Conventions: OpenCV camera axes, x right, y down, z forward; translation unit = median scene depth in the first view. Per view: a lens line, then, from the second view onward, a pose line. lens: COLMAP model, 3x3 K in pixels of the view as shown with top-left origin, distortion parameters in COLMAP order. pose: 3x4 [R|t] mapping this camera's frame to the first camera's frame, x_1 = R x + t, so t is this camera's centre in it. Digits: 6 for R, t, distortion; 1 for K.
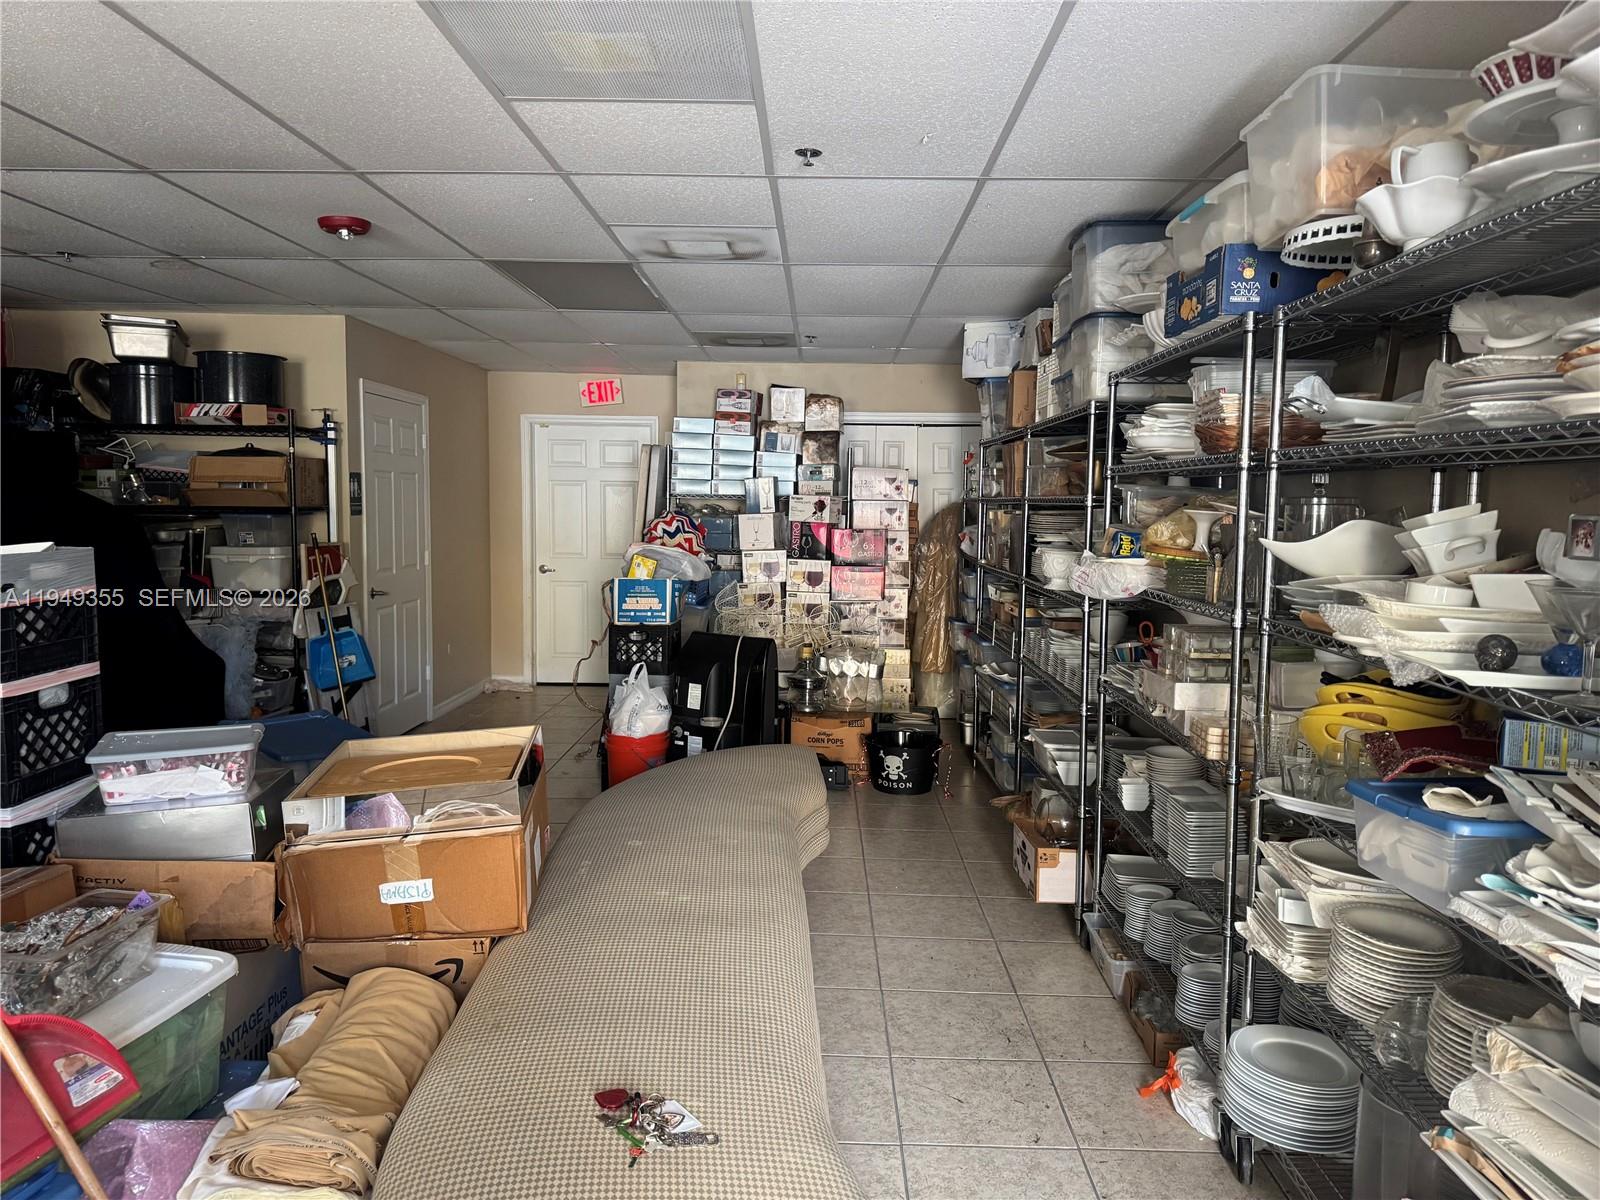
lens RADIAL K [[1122.5, 0, 796.0], [0, 1122.5, 599.6], [0, 0, 1]] dist [0.090433, -0.118846]
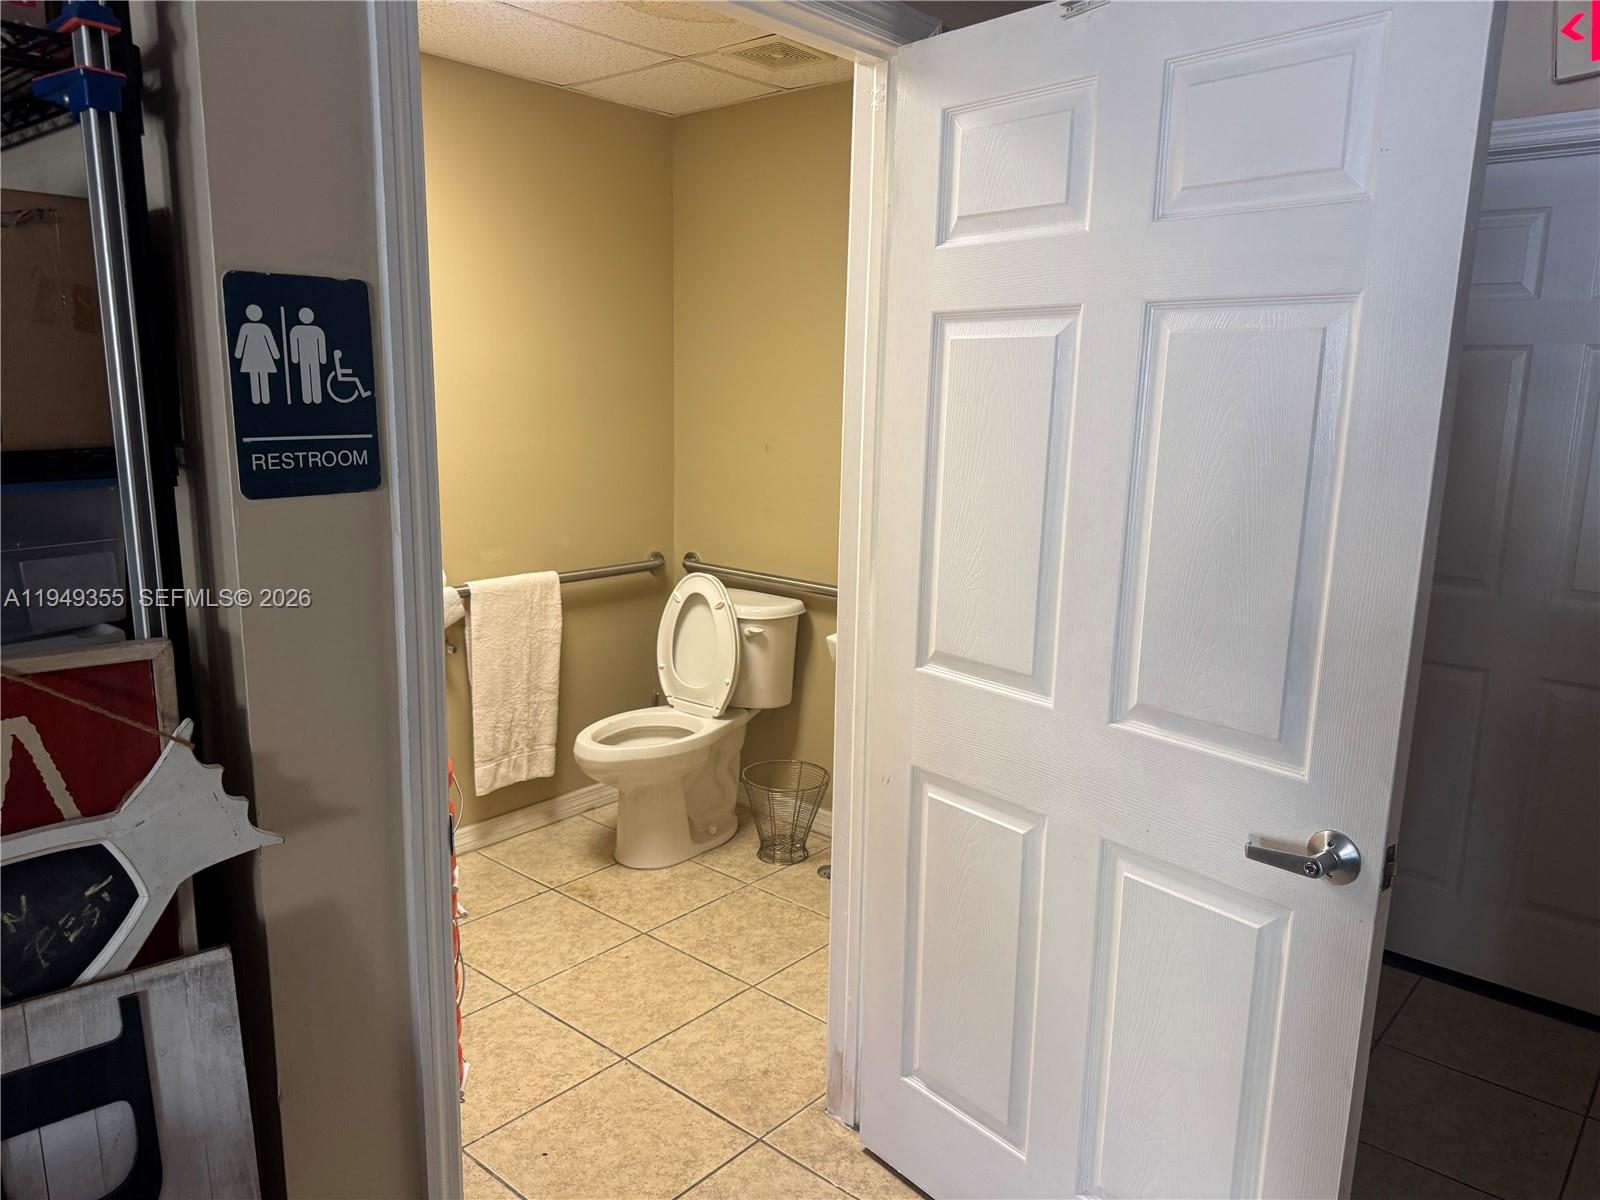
lens RADIAL K [[1122.5, 0, 793.3], [0, 1122.5, 587.3], [0, 0, 1]] dist [0.090433, -0.118846]
pose [[0.757694, 0.114383, -0.642508, -0.208325], [-0.063103, 0.992748, 0.102318, -0.090659], [0.649553, -0.036981, 0.759417, 0.973525]]
